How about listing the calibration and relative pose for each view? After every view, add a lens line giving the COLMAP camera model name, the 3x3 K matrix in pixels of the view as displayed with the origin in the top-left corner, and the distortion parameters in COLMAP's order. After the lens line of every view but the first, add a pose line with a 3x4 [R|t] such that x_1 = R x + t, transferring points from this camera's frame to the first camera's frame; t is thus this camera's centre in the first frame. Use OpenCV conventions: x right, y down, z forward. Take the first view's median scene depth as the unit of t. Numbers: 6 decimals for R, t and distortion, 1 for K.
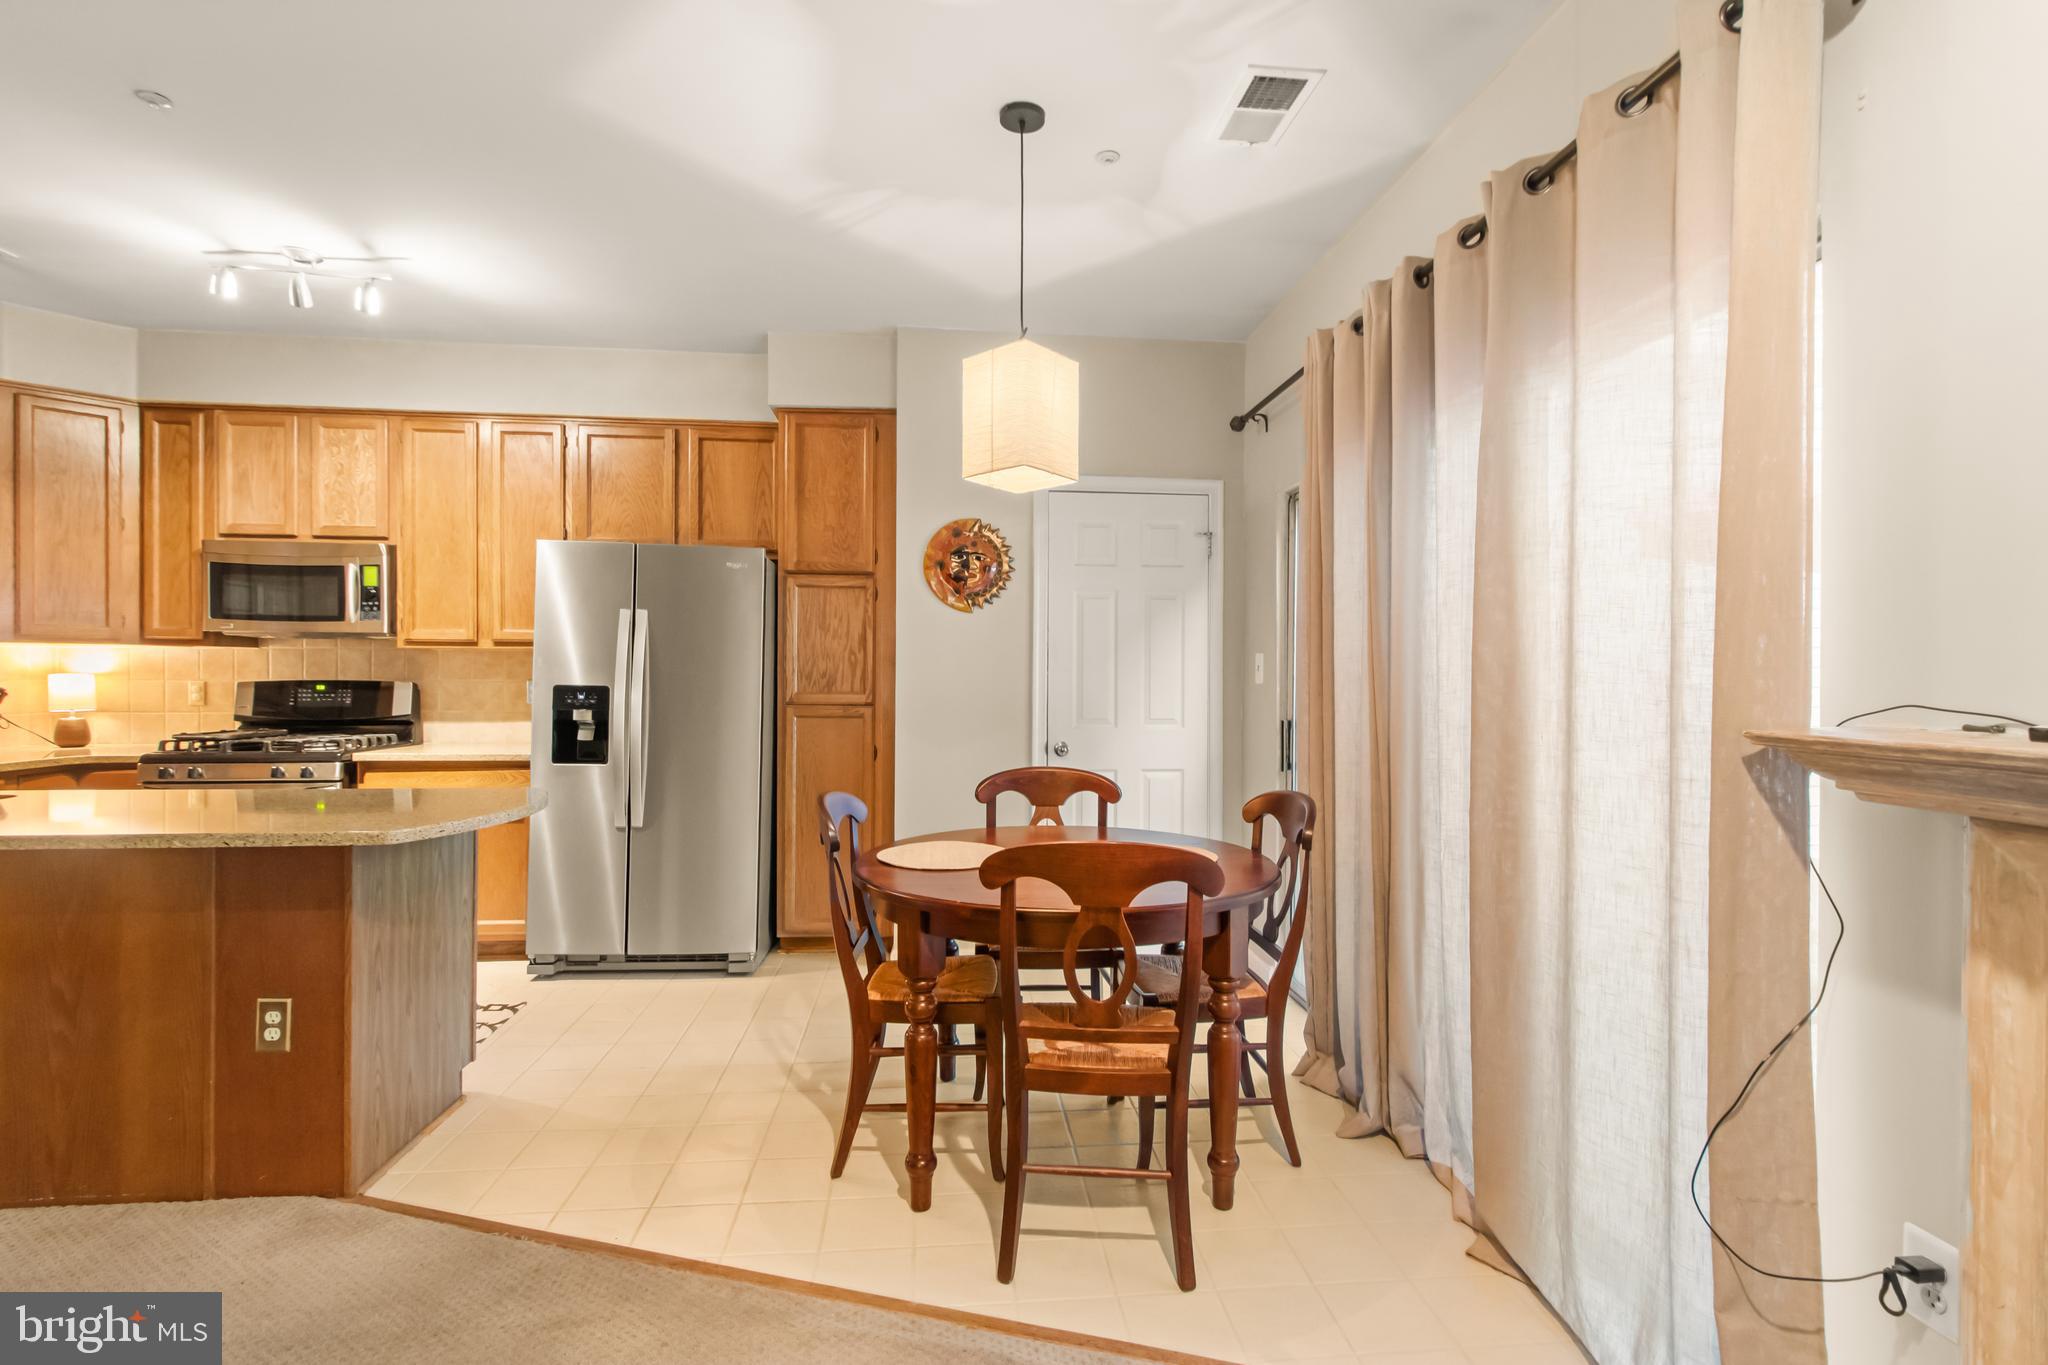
lens RADIAL K [[962.4, 0, 1035.8], [0, 962.4, 681.1], [0, 0, 1]] dist [0.001206, 0.000180]
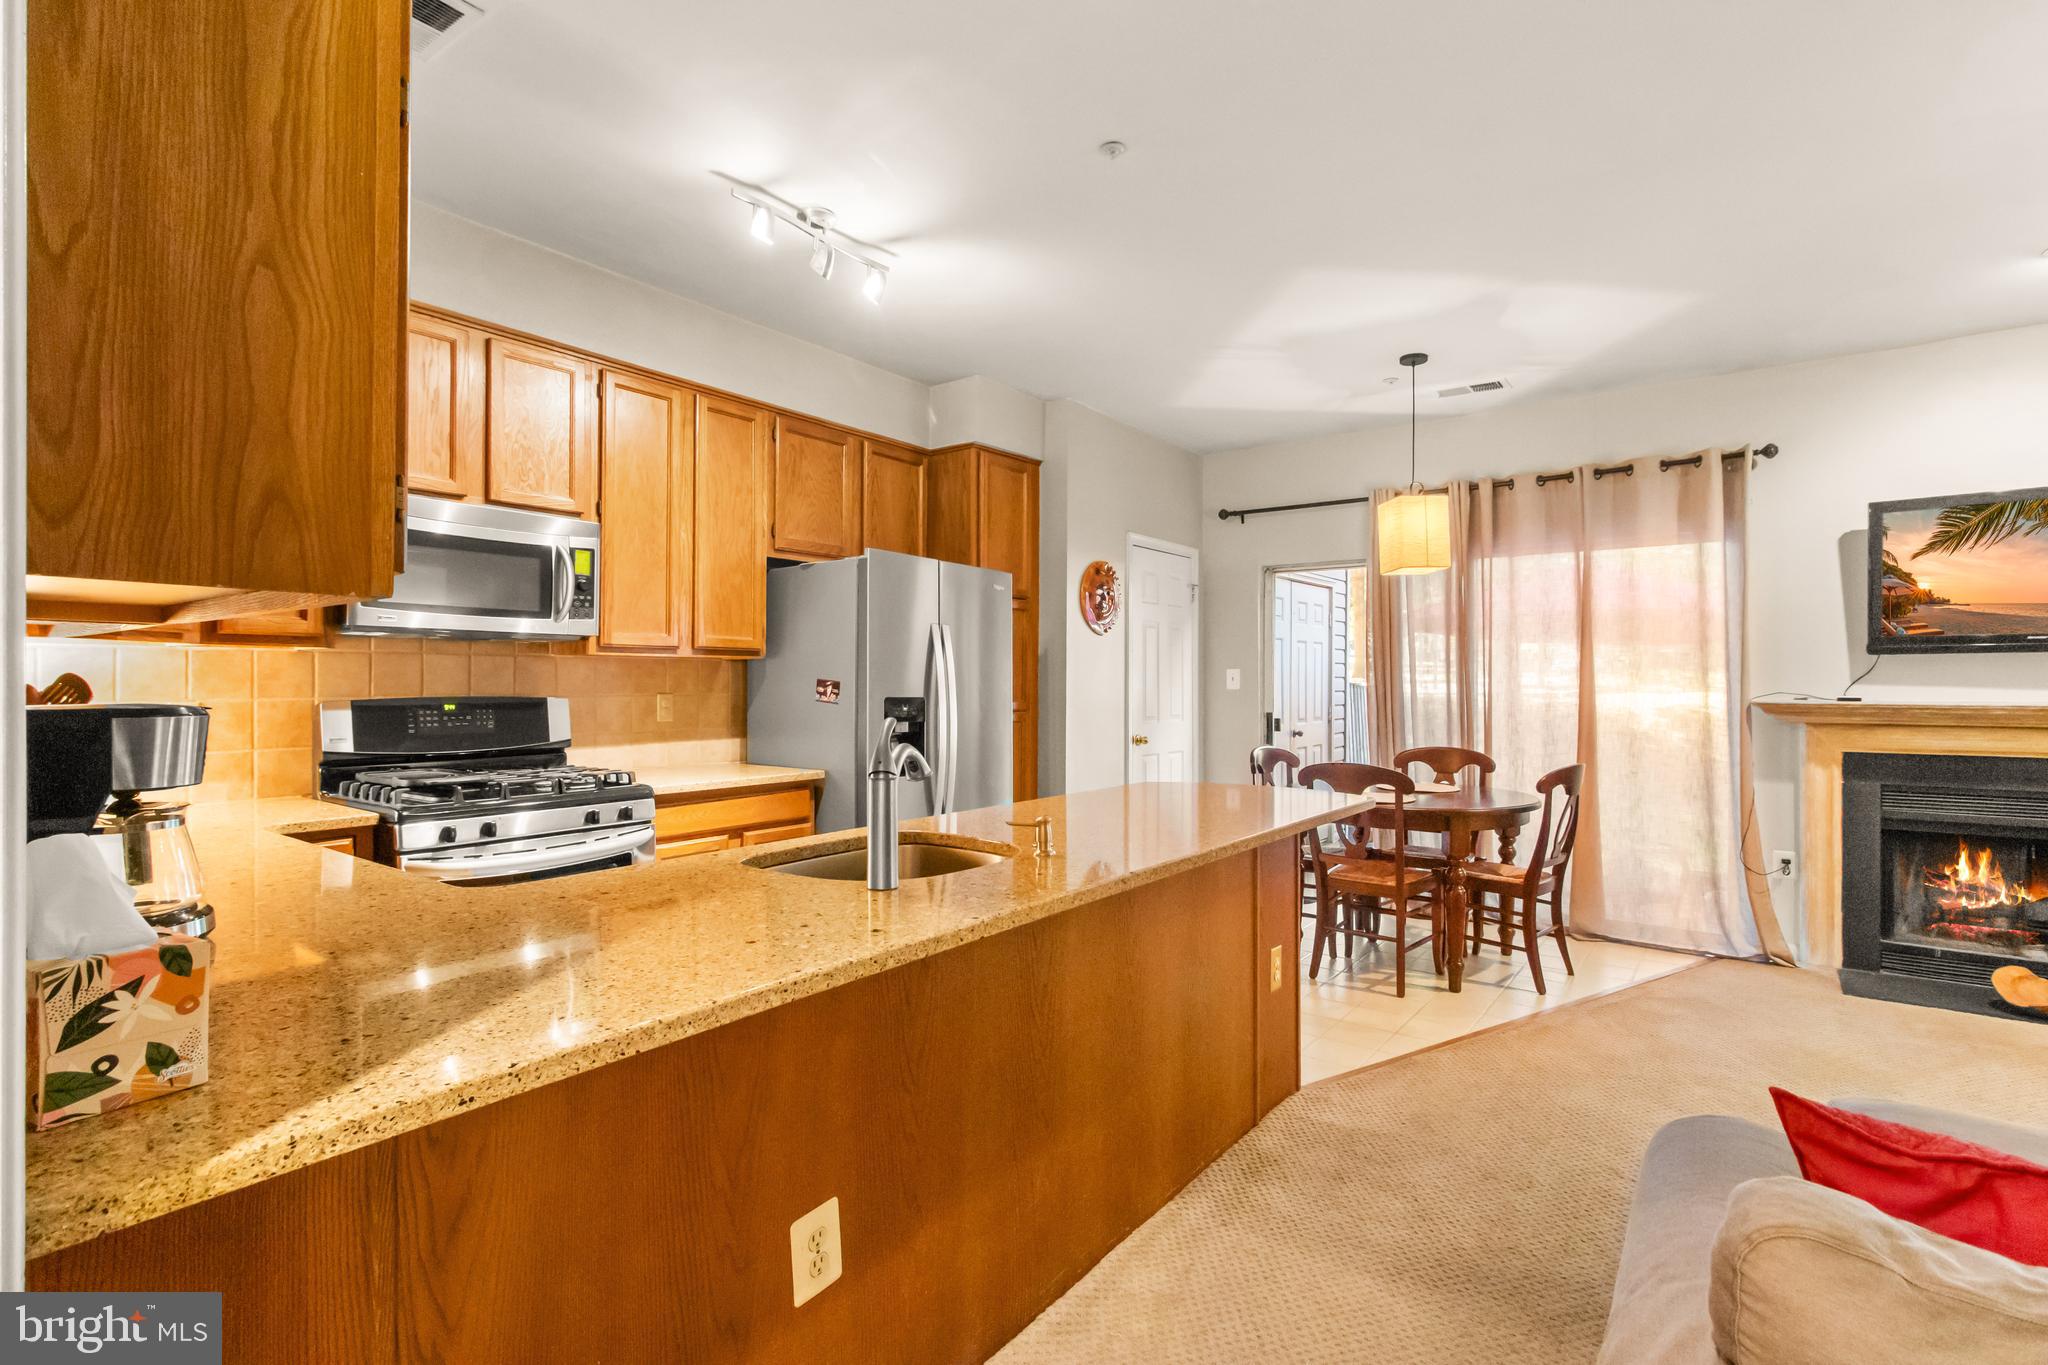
lens RADIAL K [[952.3, 0, 1043.3], [0, 952.3, 679.3], [0, 0, 1]] dist [0.002413, 0.000127]
pose [[0.677627, -0.002728, 0.735401, -1.033963], [0.008117, 0.999960, -0.003769, -0.008626], [-0.735361, 0.008523, 0.677622, 0.206712]]
